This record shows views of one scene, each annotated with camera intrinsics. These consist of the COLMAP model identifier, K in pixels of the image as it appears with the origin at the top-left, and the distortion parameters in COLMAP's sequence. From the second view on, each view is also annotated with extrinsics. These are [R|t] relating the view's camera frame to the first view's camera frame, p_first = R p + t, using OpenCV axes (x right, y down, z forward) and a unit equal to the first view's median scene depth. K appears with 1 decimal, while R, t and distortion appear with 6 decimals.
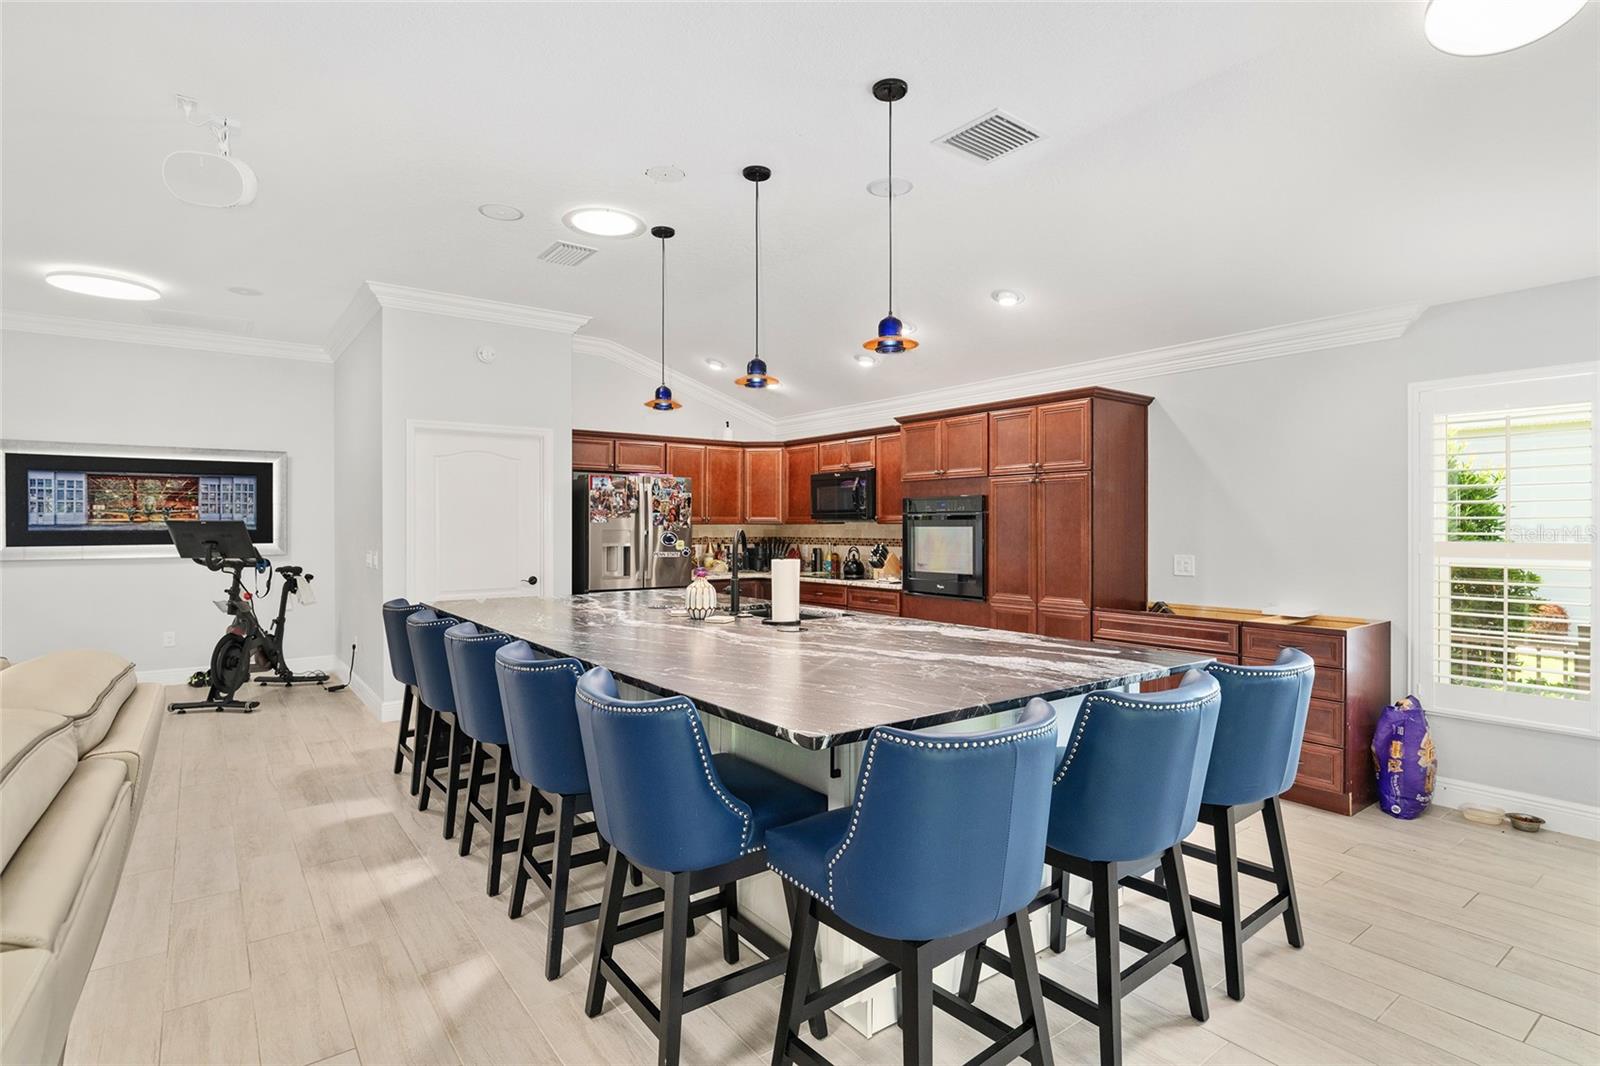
lens RADIAL K [[790.9, 0, 801.7], [0, 790.9, 521.2], [0, 0, 1]] dist [-0.002239, -0.000989]
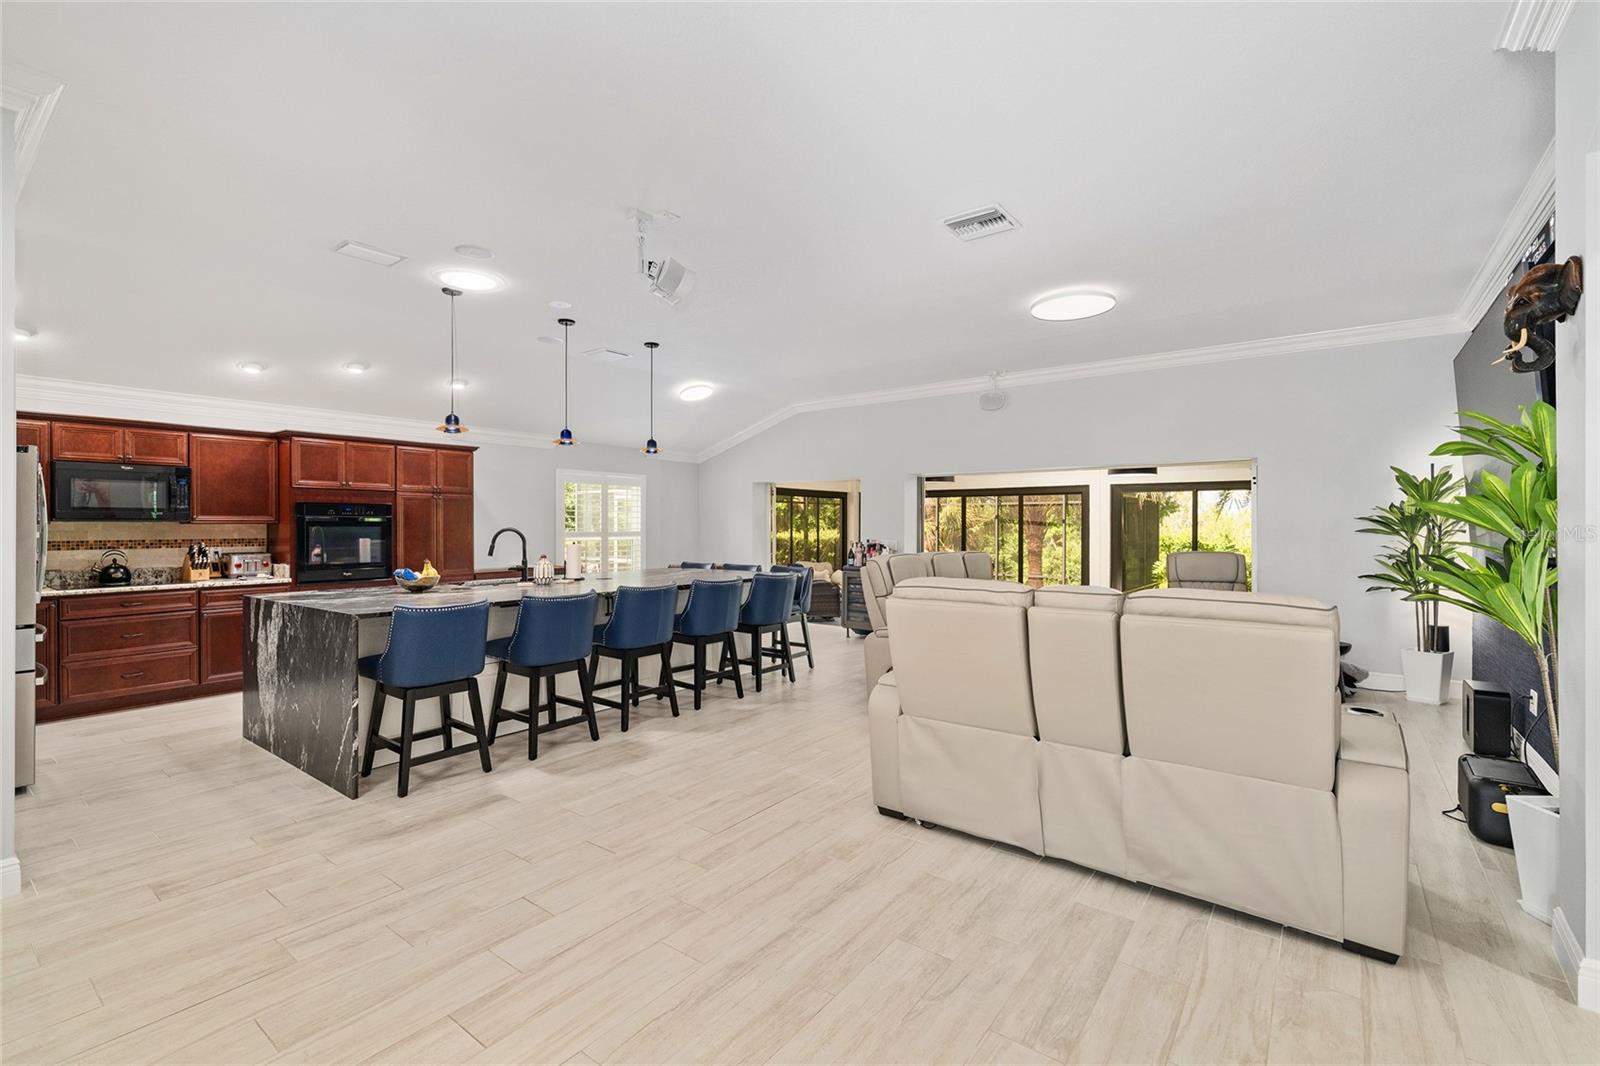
lens RADIAL K [[710.6, 0, 799.0], [0, 710.6, 533.9], [0, 0, 1]] dist [0.001093, -0.000318]
pose [[-0.273374, -0.006283, 0.961887, -0.991388], [-0.004438, 0.999976, 0.005271, 0.008313], [-0.961897, -0.002828, -0.273396, 0.550761]]
